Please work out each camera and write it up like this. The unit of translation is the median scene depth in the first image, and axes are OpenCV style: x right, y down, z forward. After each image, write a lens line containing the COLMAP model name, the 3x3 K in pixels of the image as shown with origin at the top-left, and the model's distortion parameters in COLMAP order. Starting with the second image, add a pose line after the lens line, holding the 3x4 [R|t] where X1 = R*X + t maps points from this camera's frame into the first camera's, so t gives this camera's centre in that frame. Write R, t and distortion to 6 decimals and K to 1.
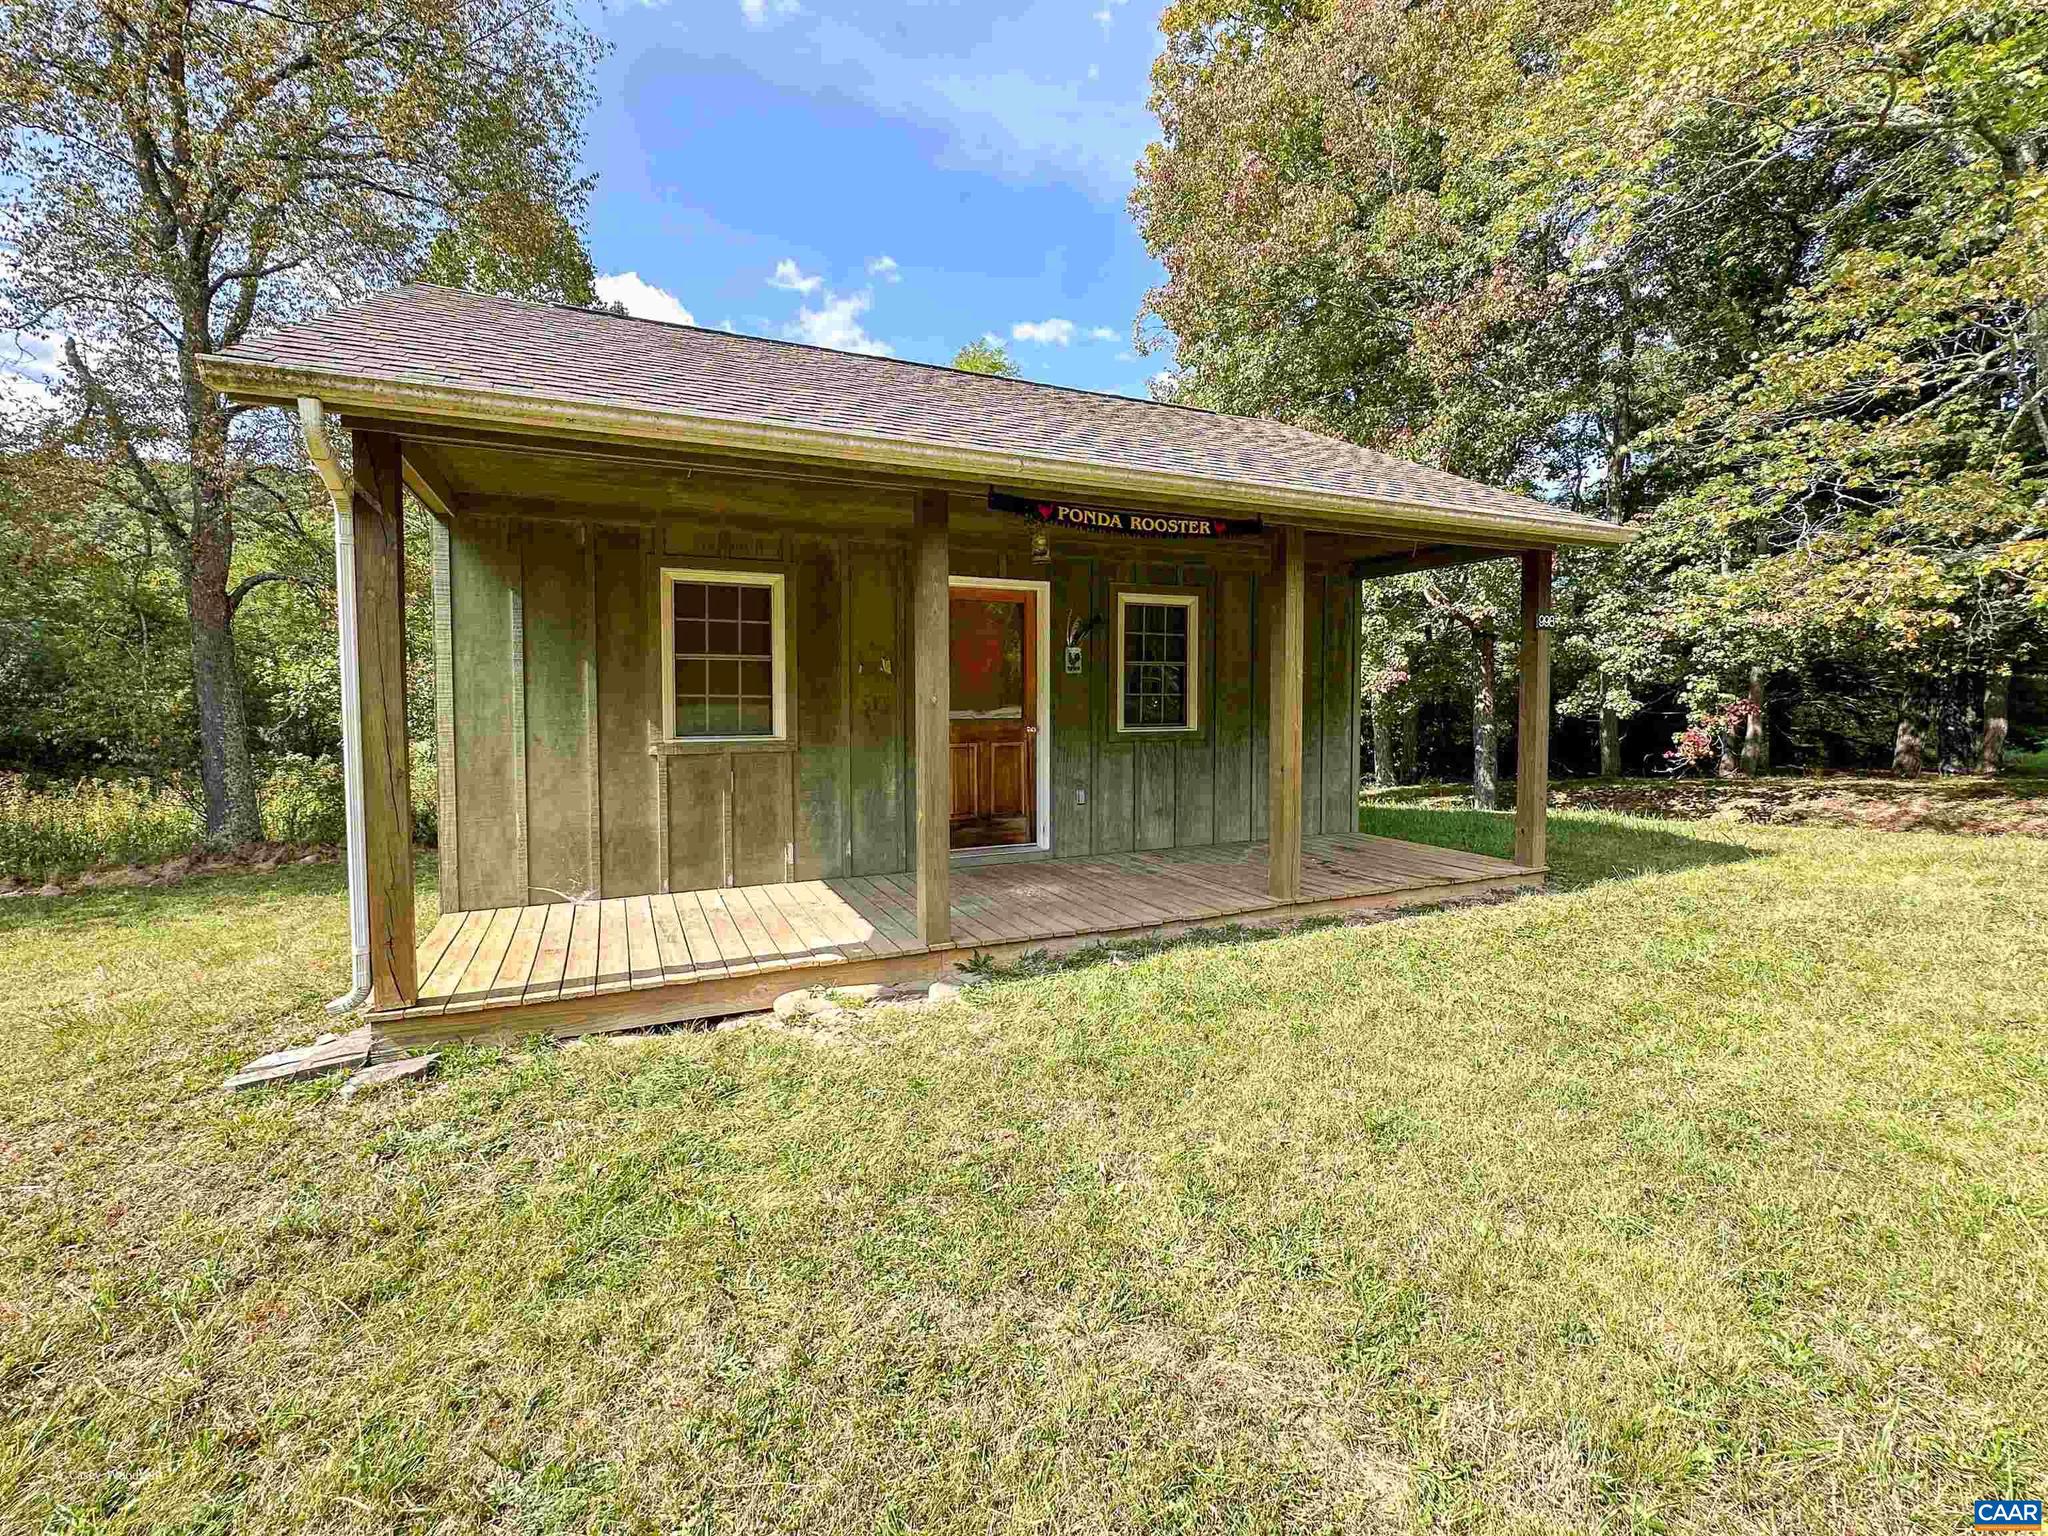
lens RADIAL K [[865.3, 0, 1023.9], [0, 865.3, 693.5], [0, 0, 1]] dist [-0.001231, 0.000011]
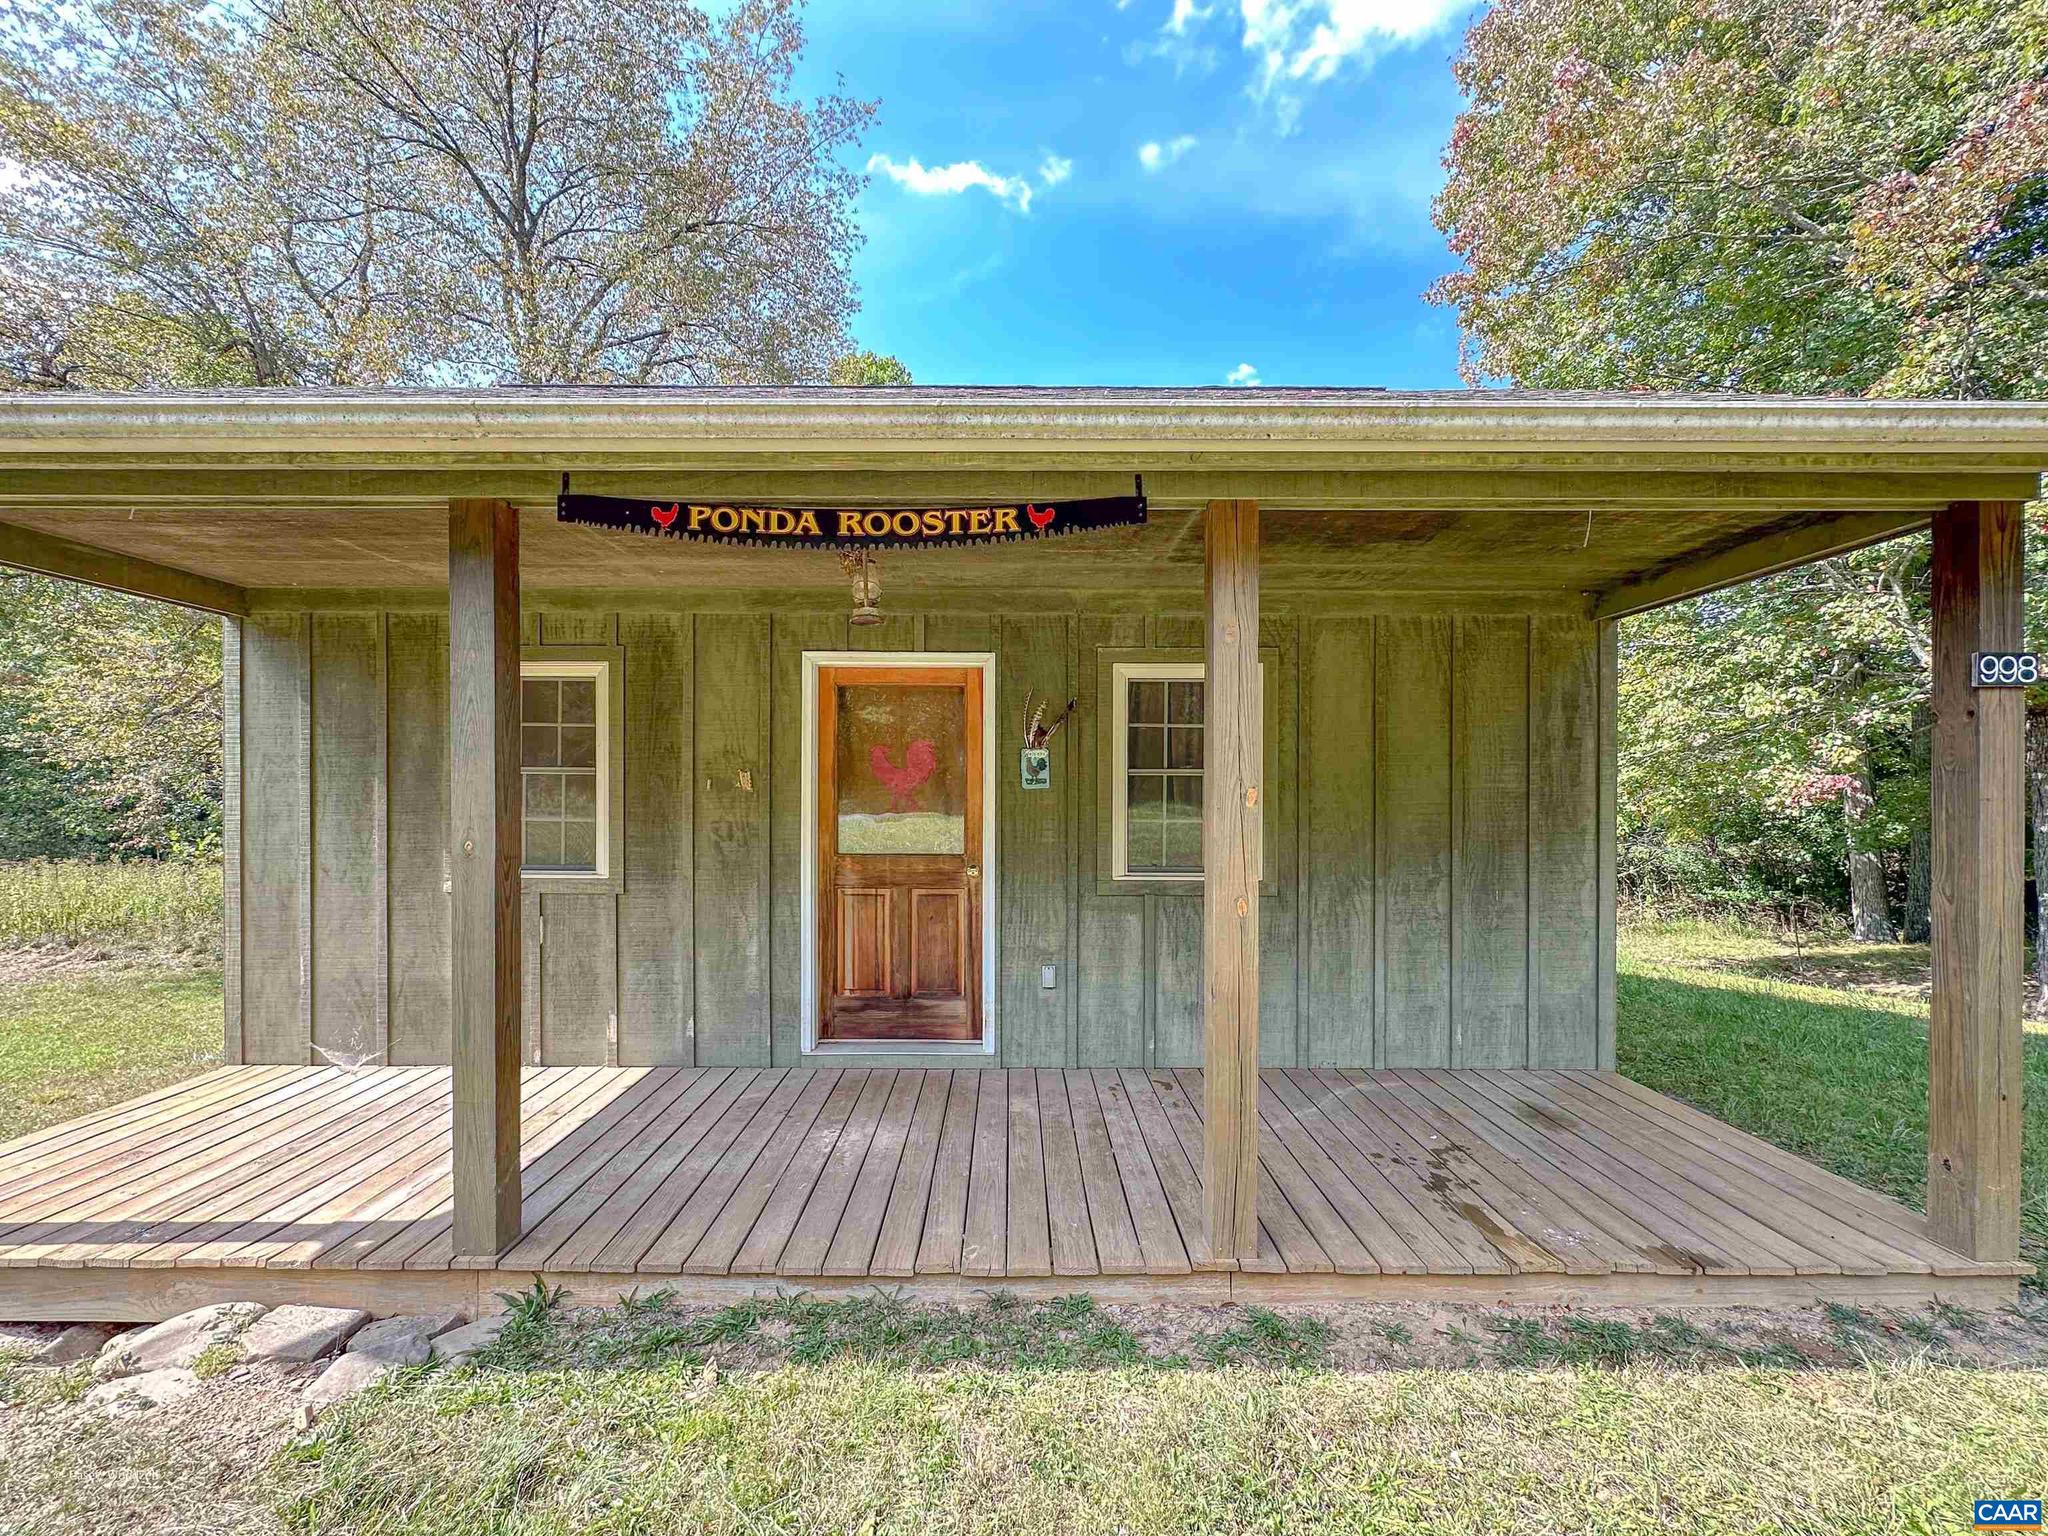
lens RADIAL K [[854.3, 0, 1024.0], [0, 854.3, 768.0], [0, 0, 1]] dist [-0.002401, 0.000103]
pose [[0.908864, -0.007430, -0.417027, 0.373647], [-0.004553, 0.999605, -0.027732, -0.024335], [0.417068, 0.027103, 0.908471, 0.467423]]
